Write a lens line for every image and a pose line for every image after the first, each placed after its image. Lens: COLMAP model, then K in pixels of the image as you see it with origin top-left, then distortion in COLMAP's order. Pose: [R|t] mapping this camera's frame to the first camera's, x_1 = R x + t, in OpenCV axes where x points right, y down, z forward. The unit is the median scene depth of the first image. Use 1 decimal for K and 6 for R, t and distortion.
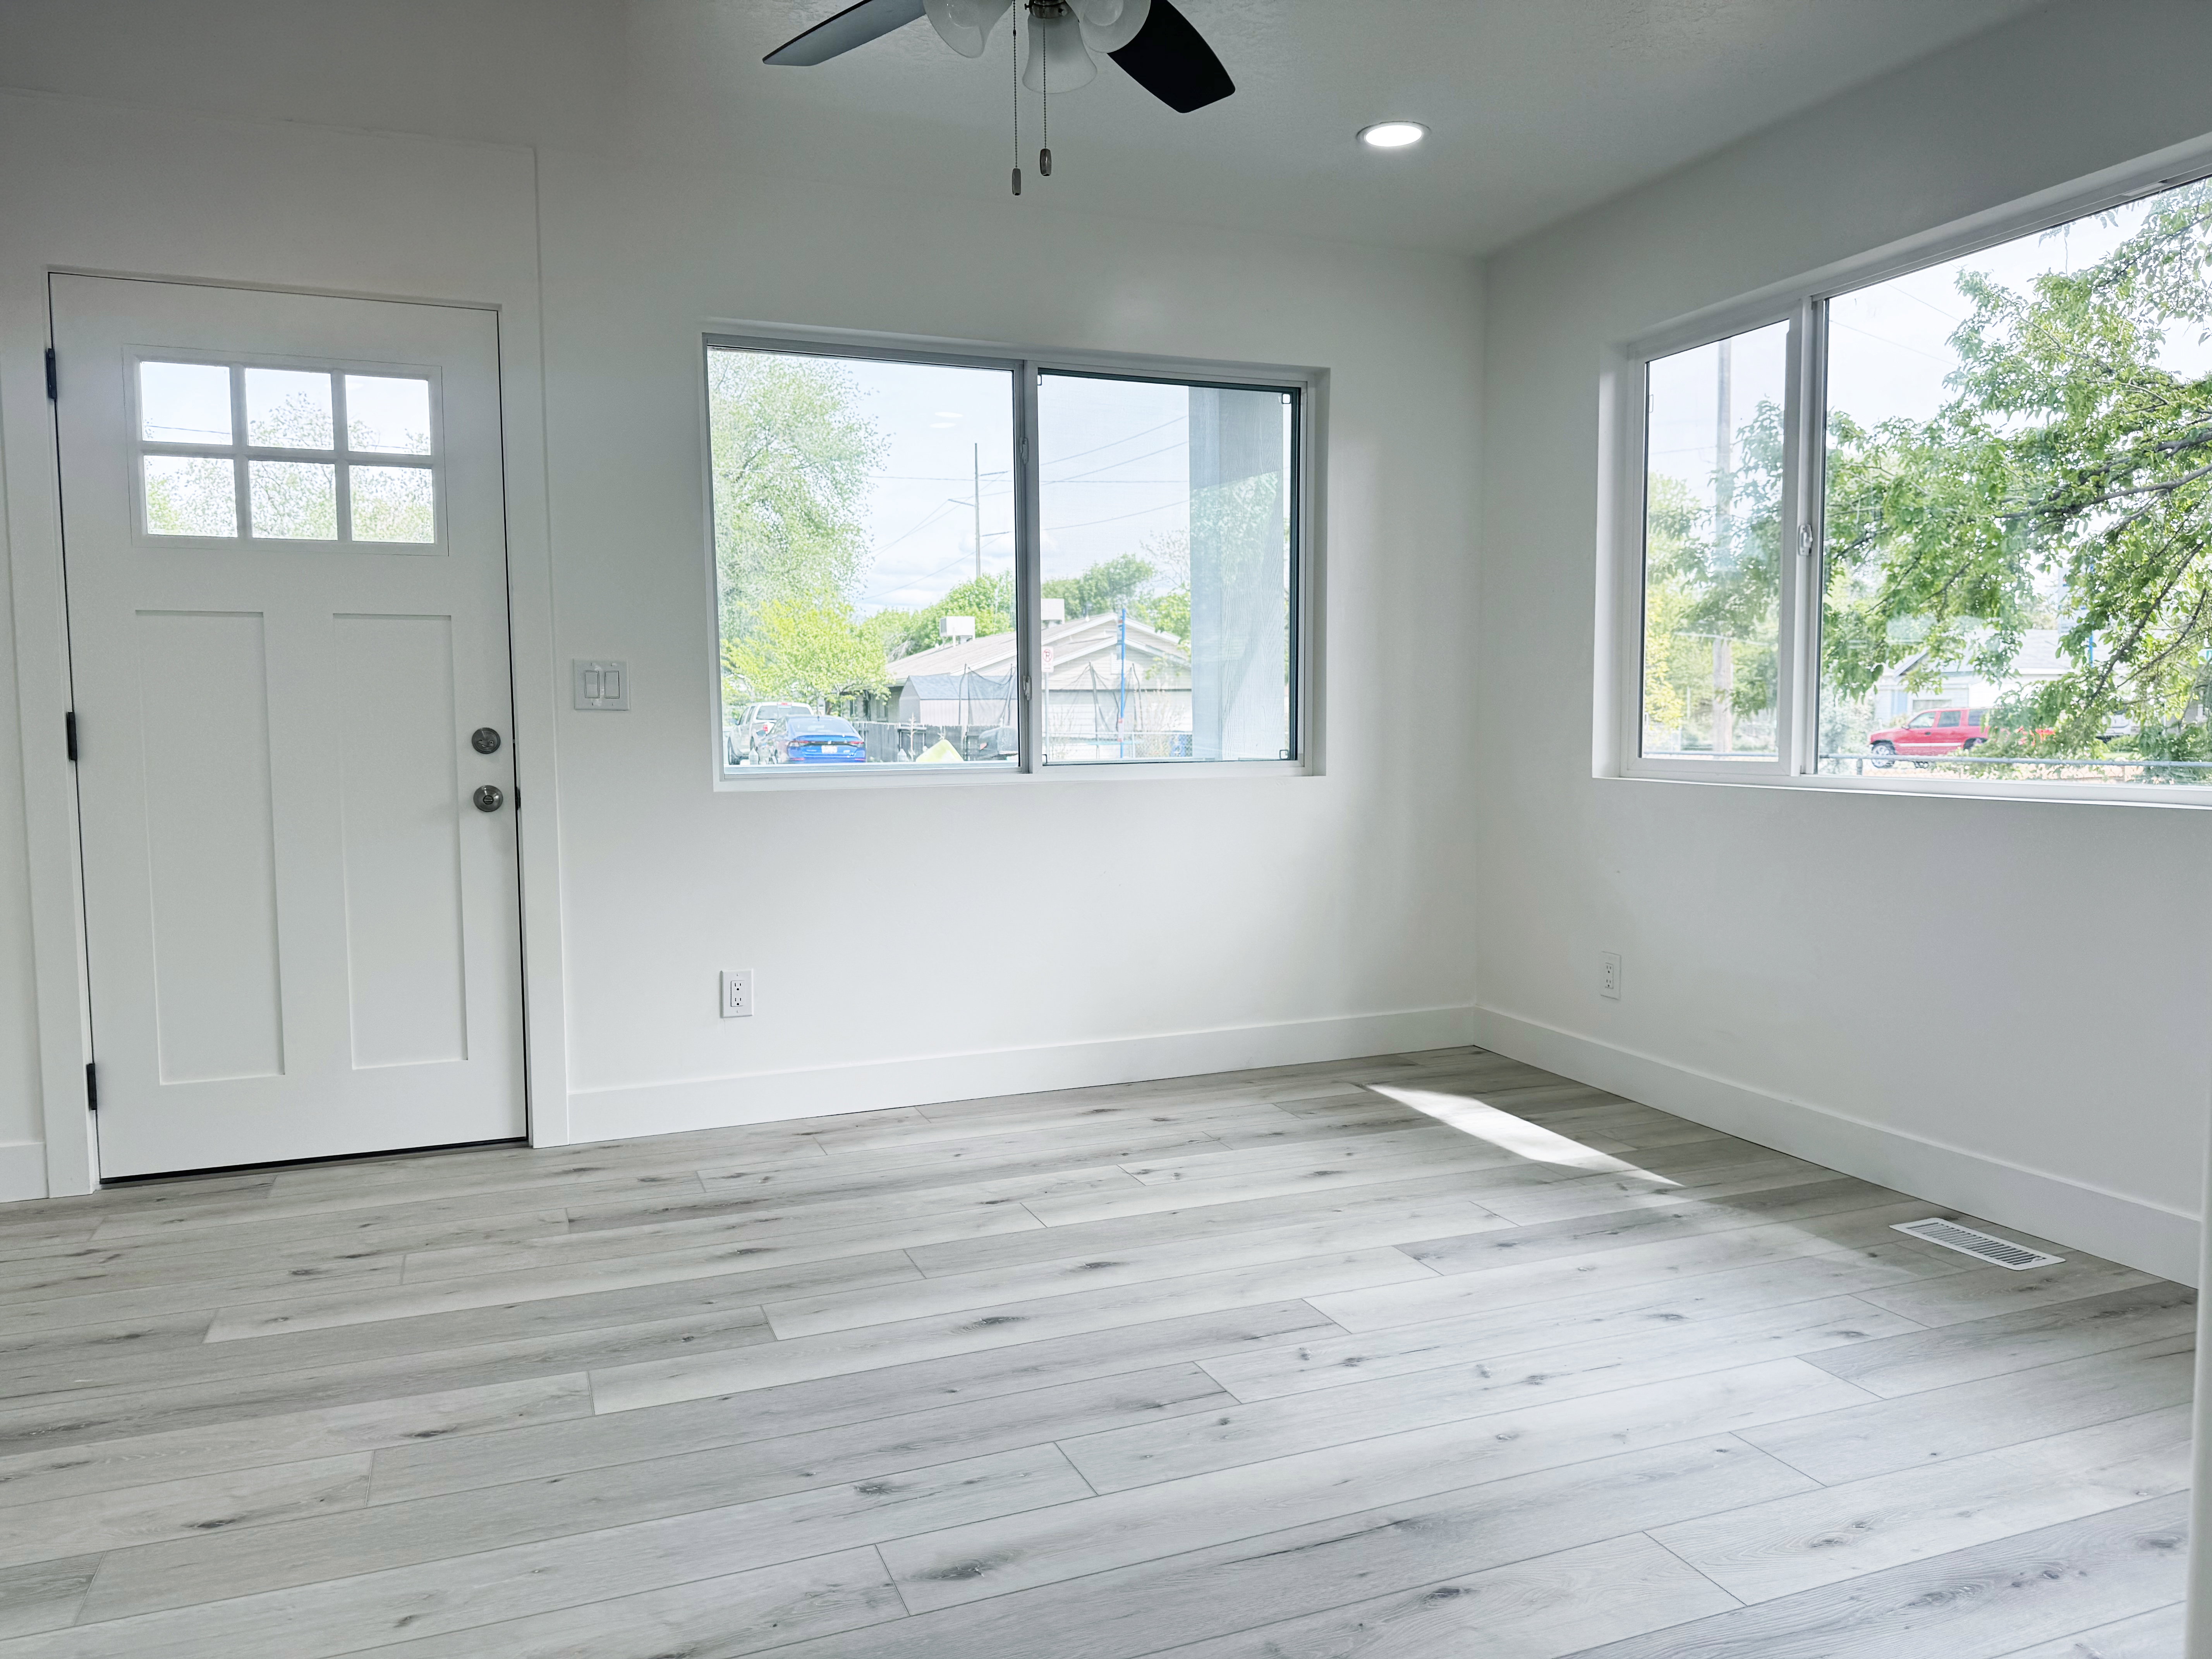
lens RADIAL K [[1571.5, 0, 1106.0], [0, 1571.5, 829.5], [0, 0, 1]] dist [0.006154, -0.006749]
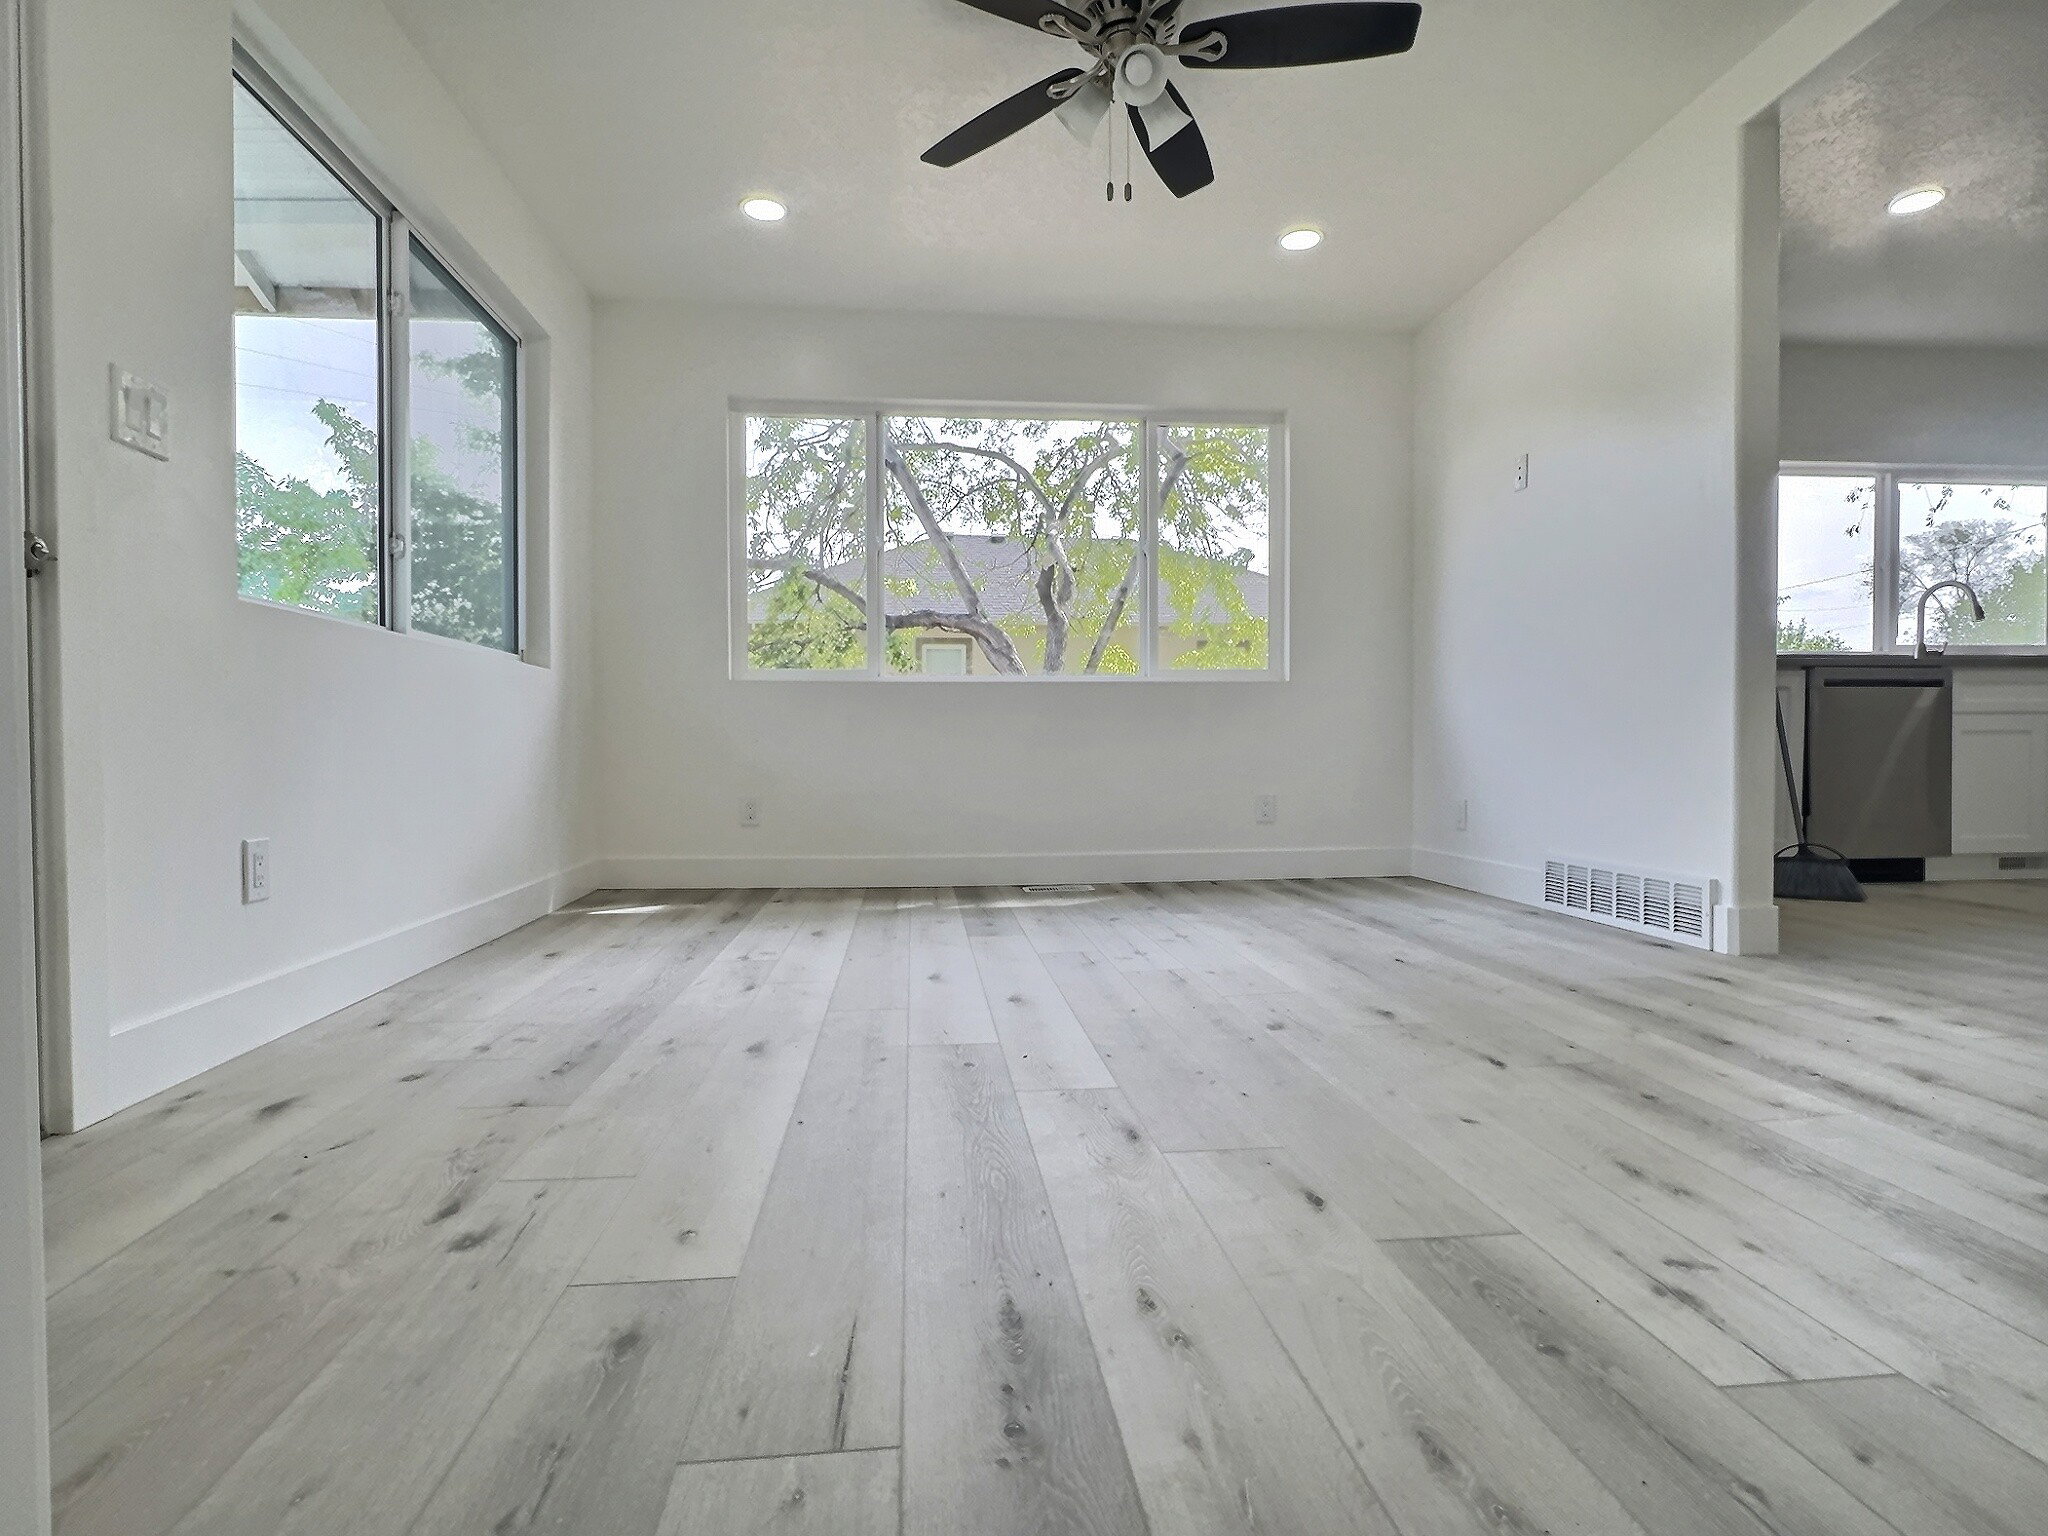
lens RADIAL K [[1059.7, 0, 1024.0], [0, 1059.7, 768.0], [0, 0, 1]] dist [-0.003895, -0.001071]
pose [[0.269310, -0.006096, 0.963034, -0.936700], [0.072921, 0.997238, -0.014080, 0.132260], [-0.960289, 0.074017, 0.269011, 0.741282]]
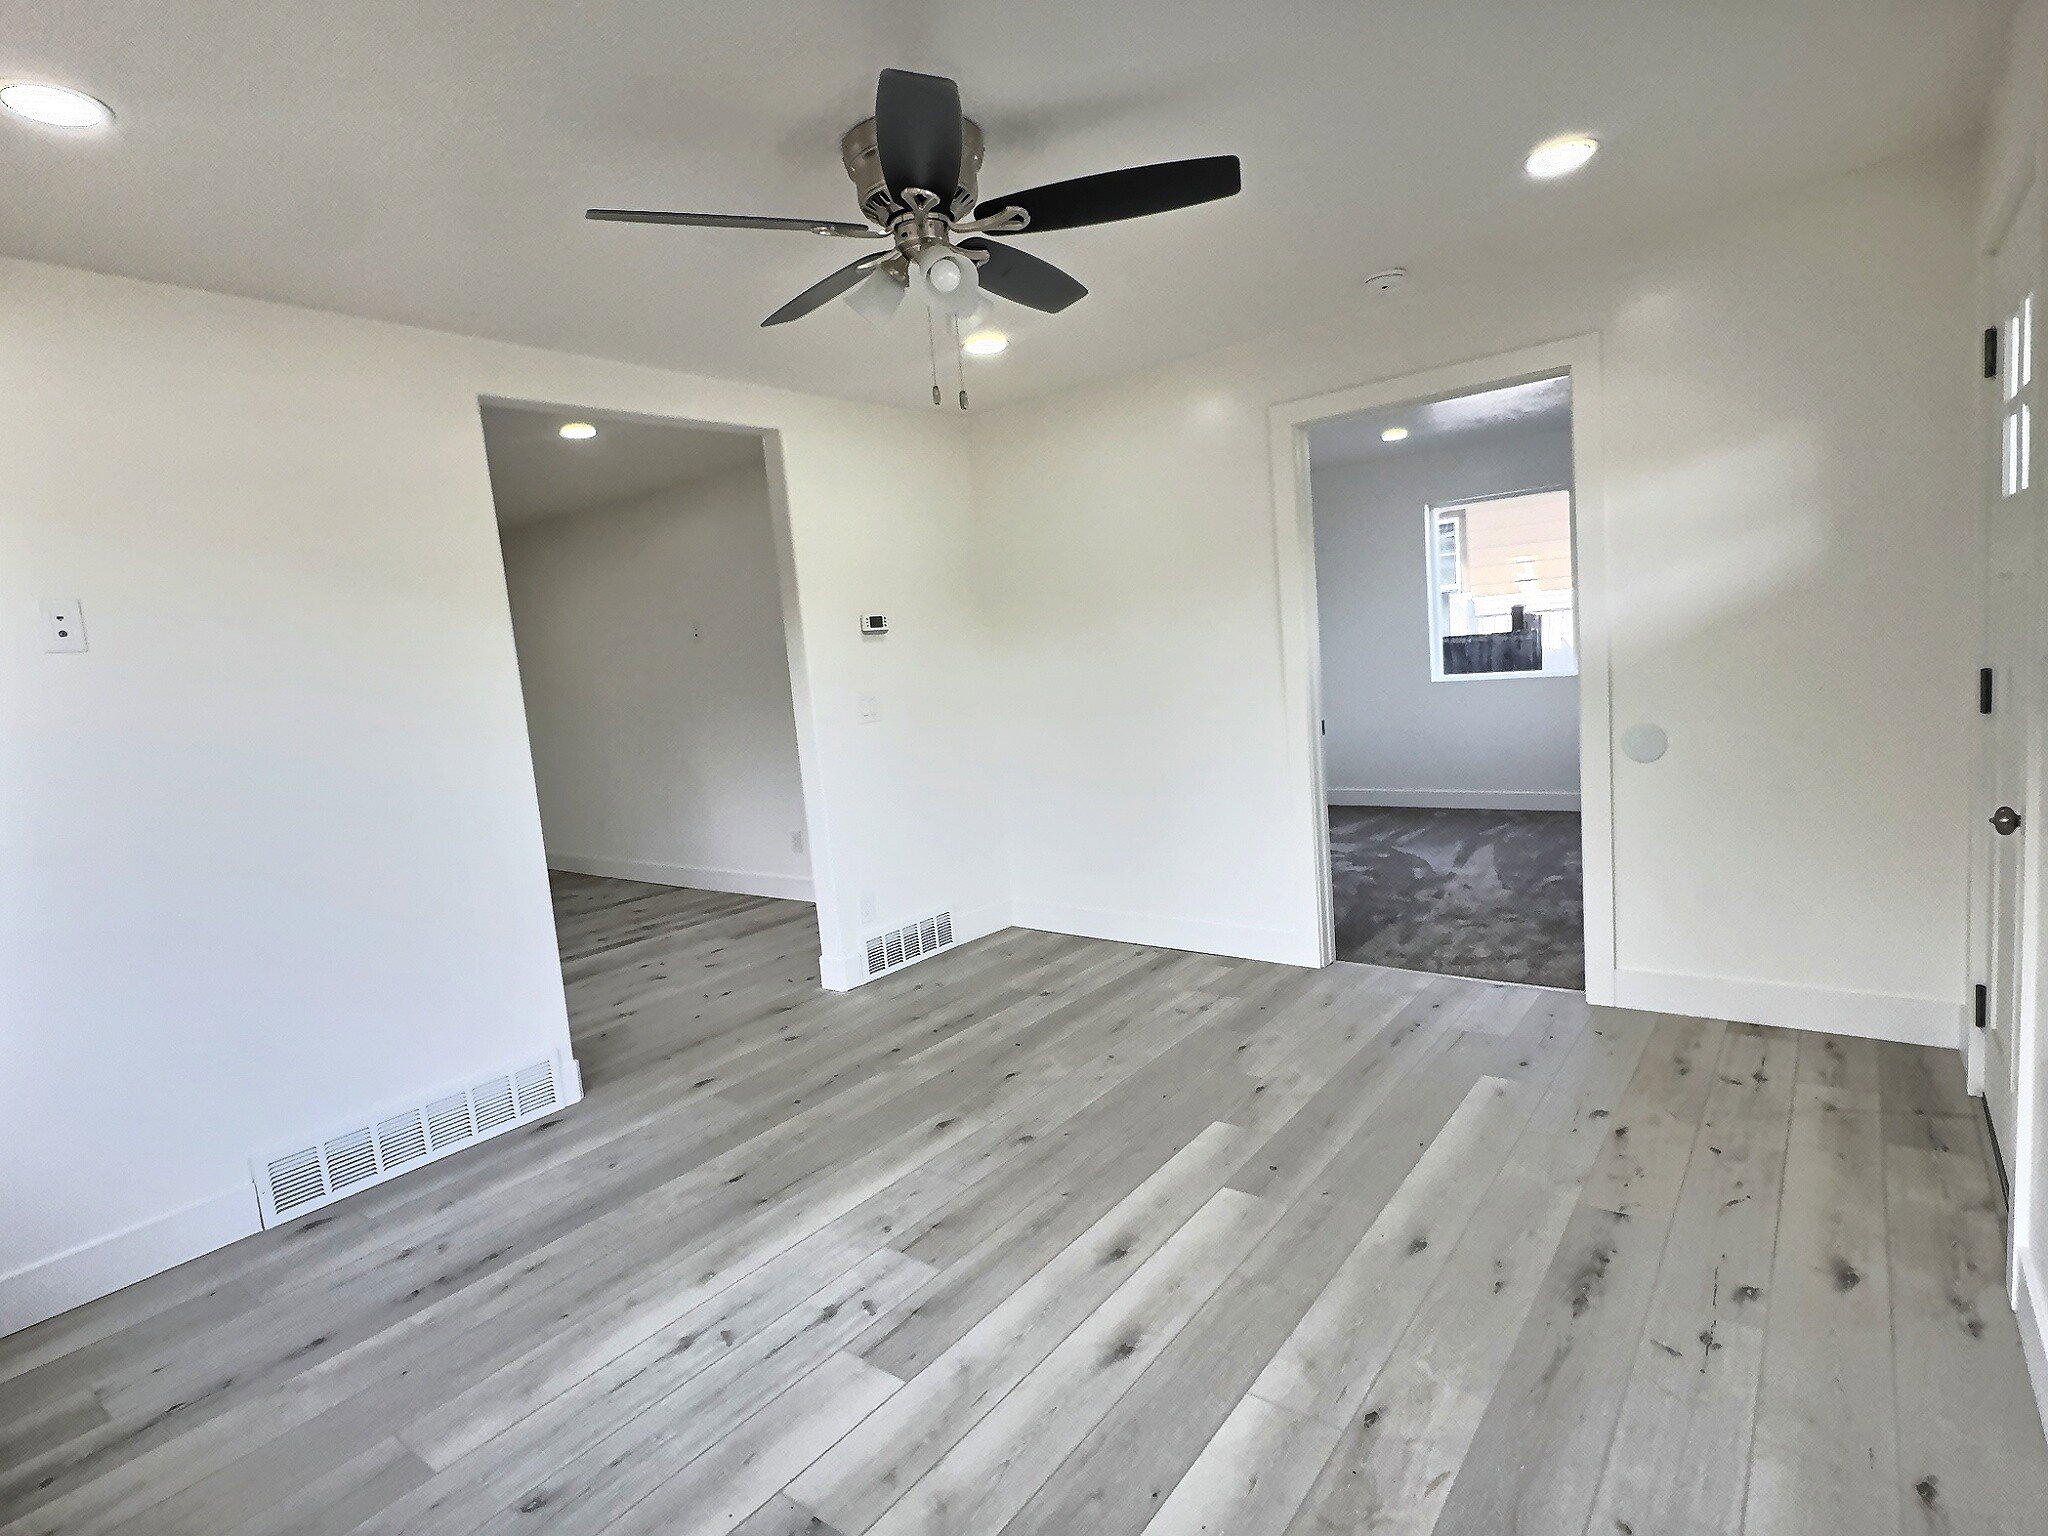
lens RADIAL K [[1059.7, 0, 1024.0], [0, 1059.7, 768.0], [0, 0, 1]] dist [-0.003895, -0.001071]
pose [[-0.856512, 0.141126, -0.496459, 0.360054], [0.058560, 0.982252, 0.178190, -0.223873], [0.512795, 0.123549, -0.849575, 1.641785]]
